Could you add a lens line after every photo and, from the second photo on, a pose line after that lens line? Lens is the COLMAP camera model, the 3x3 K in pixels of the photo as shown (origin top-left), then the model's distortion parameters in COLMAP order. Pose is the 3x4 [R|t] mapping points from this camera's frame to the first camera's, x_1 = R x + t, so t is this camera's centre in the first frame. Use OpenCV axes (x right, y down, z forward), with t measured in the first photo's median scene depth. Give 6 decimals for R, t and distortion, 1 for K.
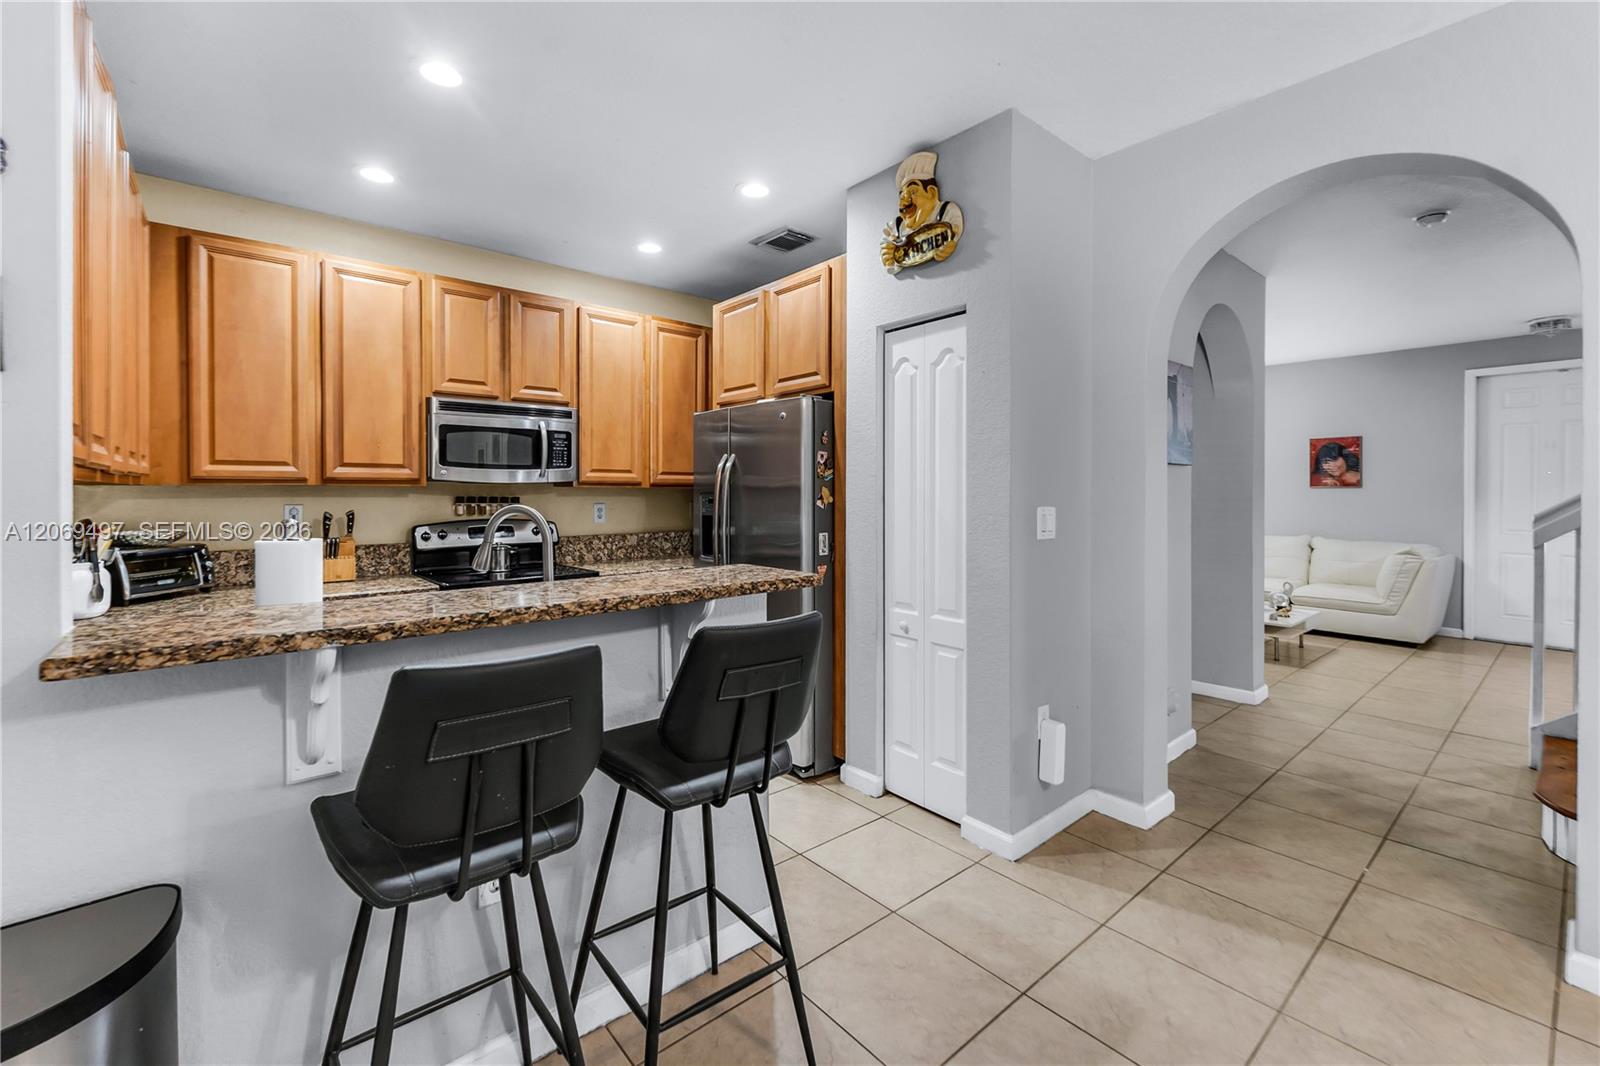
lens RADIAL K [[676.0, 0, 794.1], [0, 676.0, 497.6], [0, 0, 1]] dist [-0.000860, -0.000117]
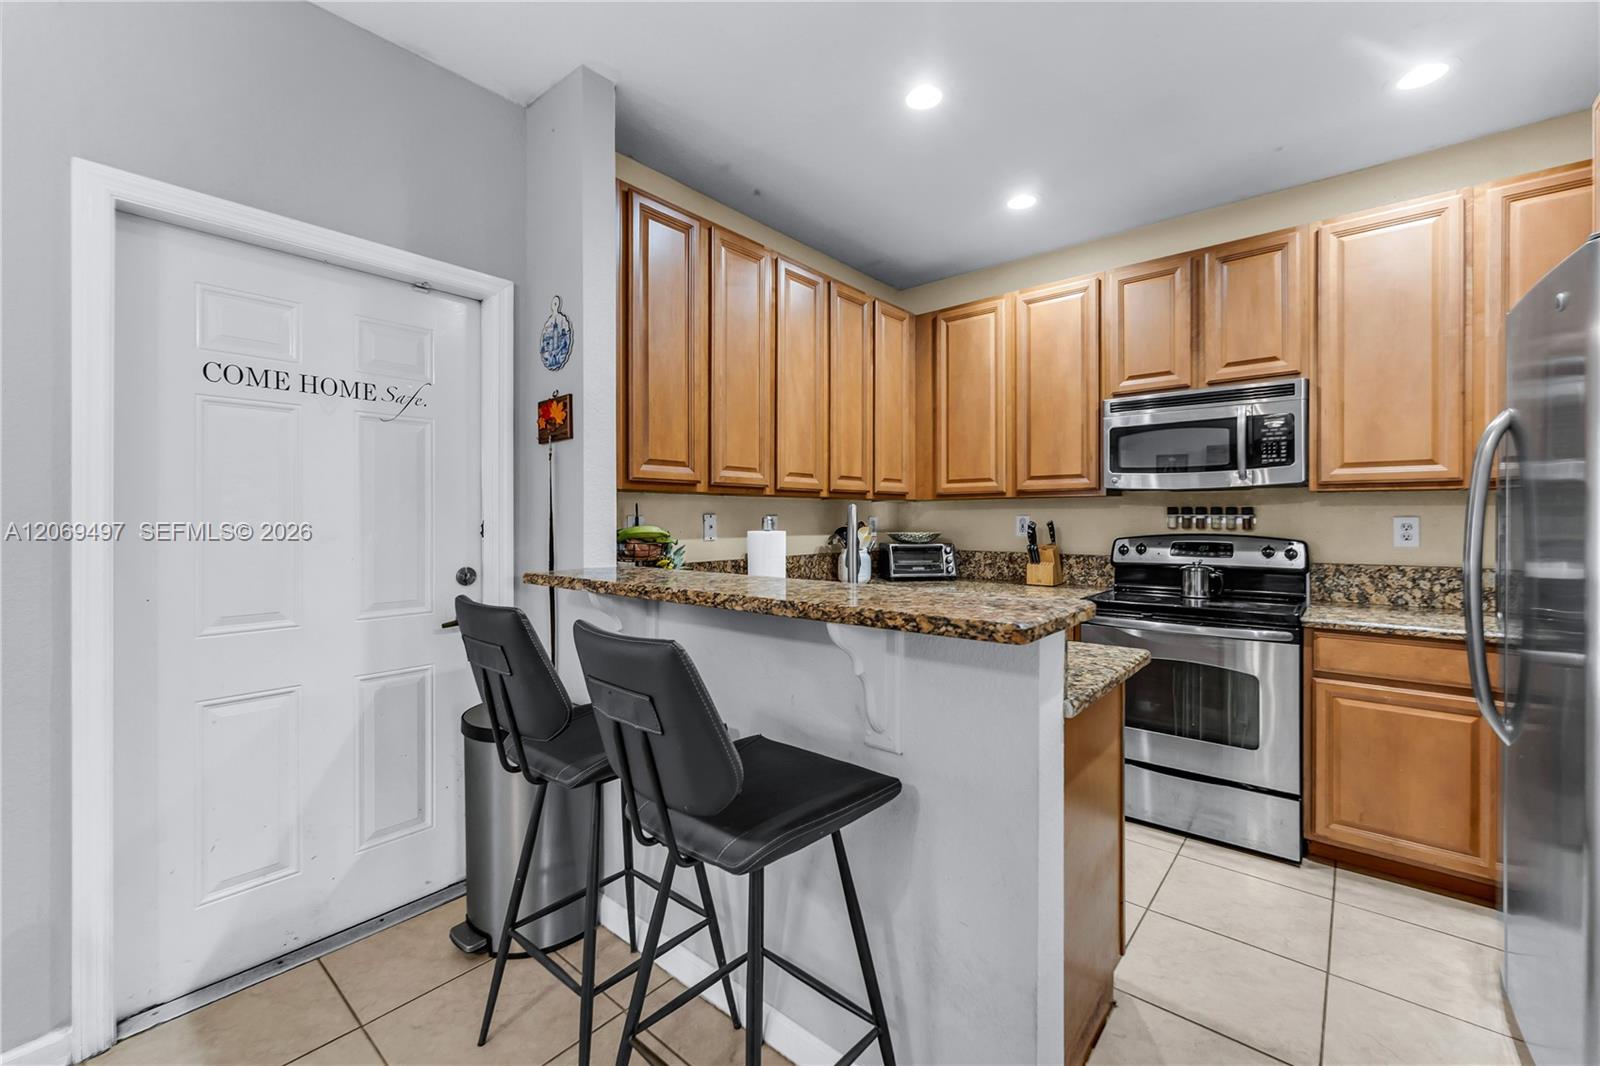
lens RADIAL K [[650.9, 0, 791.8], [0, 650.9, 517.5], [0, 0, 1]] dist [-0.000080, -0.000003]
pose [[0.146085, -0.001383, -0.989271, 0.284464], [-0.006508, 0.999976, -0.002359, 0.018446], [0.989251, 0.006783, 0.146072, 0.417653]]
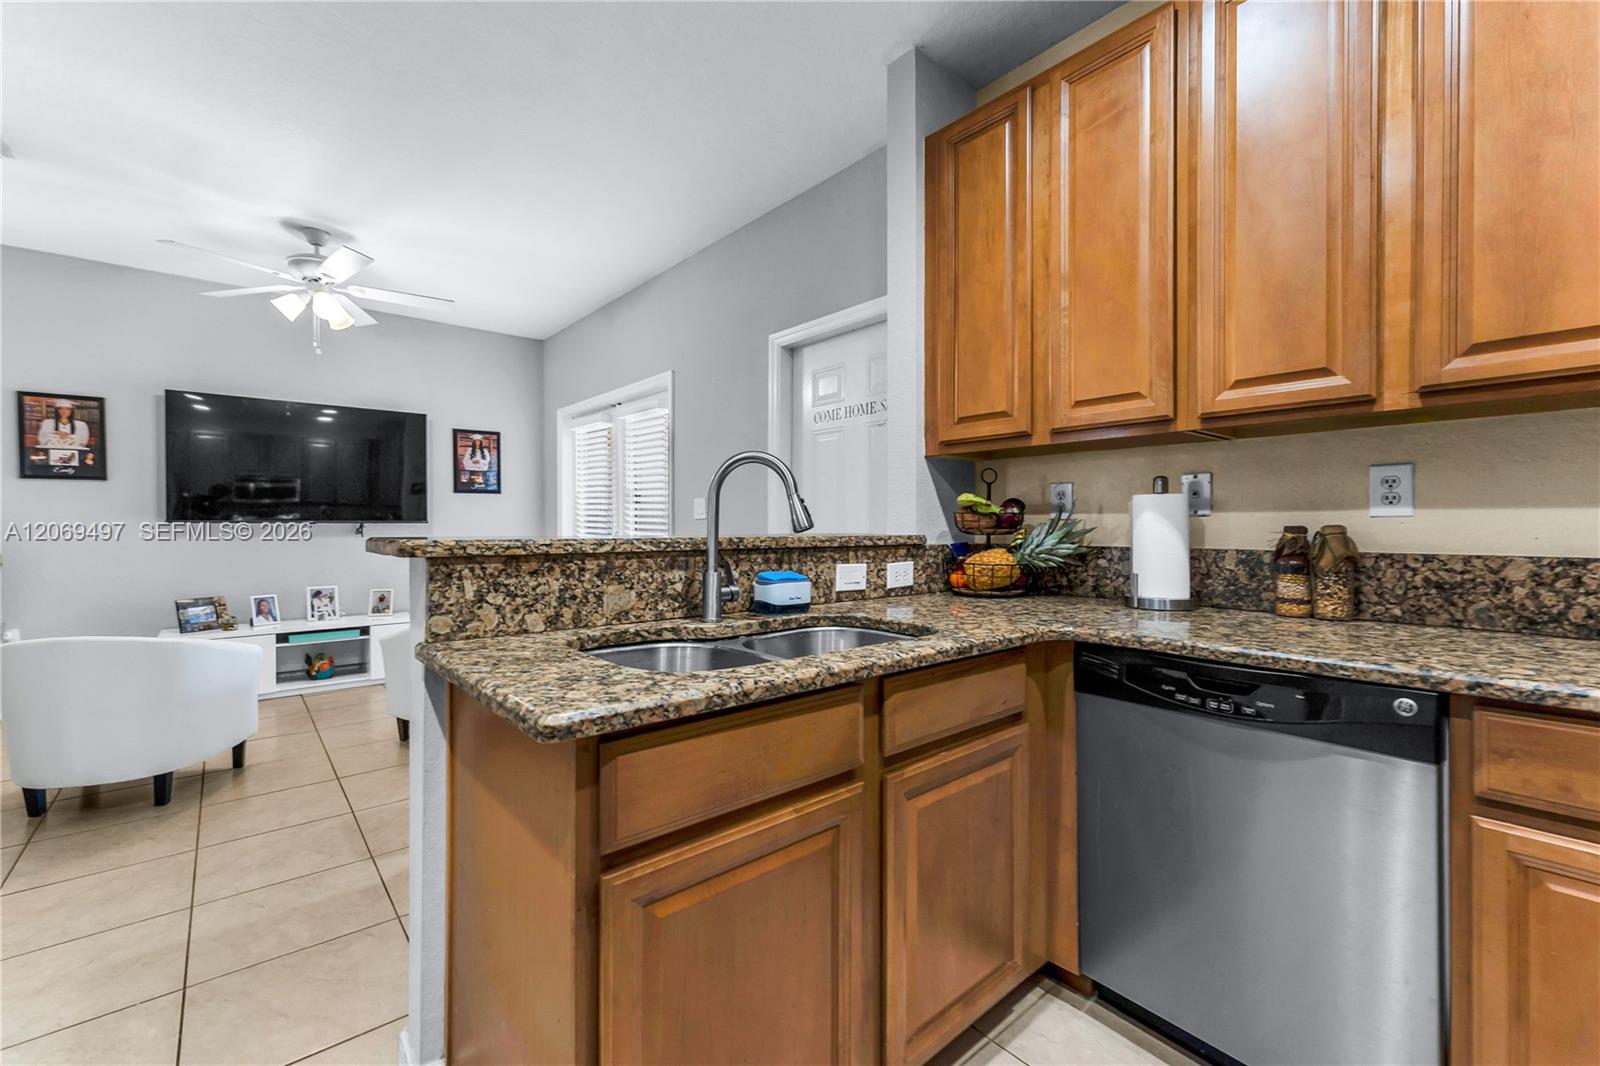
lens RADIAL K [[649.3, 0, 788.8], [0, 649.3, 528.7], [0, 0, 1]] dist [-0.001057, -0.000118]
pose [[-0.999996, -0.002650, -0.001335, -0.240965], [-0.002665, 0.999925, 0.011925, 0.052573], [0.001303, 0.011928, -0.999928, 0.964457]]
